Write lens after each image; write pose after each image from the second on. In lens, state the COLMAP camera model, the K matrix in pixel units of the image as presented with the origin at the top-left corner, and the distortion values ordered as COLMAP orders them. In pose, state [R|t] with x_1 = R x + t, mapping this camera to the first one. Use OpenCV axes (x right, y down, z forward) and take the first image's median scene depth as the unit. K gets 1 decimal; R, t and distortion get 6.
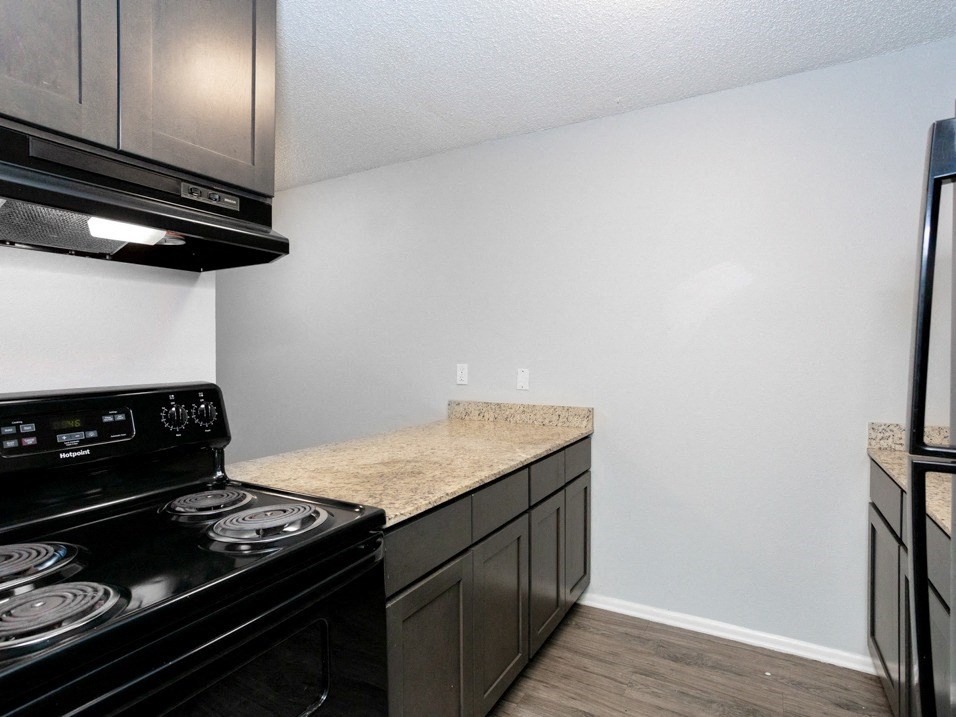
lens RADIAL K [[550.3, 0, 491.2], [0, 550.3, 357.2], [0, 0, 1]] dist [-0.047331, 0.041787]
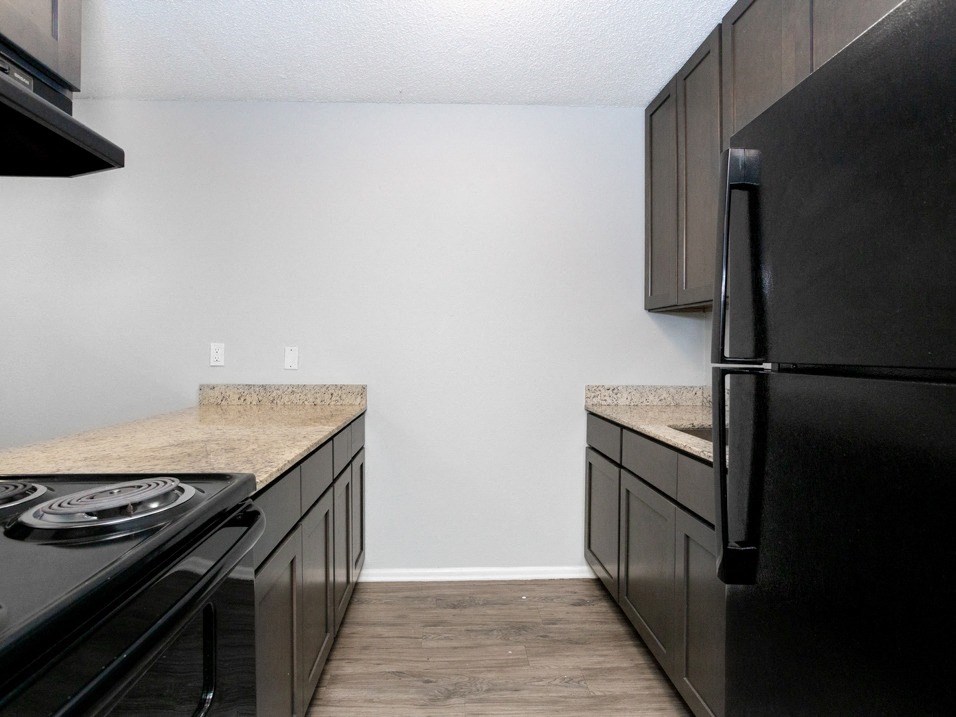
lens RADIAL K [[550.3, 0, 491.2], [0, 550.3, 357.2], [0, 0, 1]] dist [-0.047331, 0.041787]
pose [[0.834166, -0.005974, 0.551481, -0.205210], [0.010915, 0.999924, -0.005679, 0.055518], [-0.551405, 0.010757, 0.834168, 0.026575]]
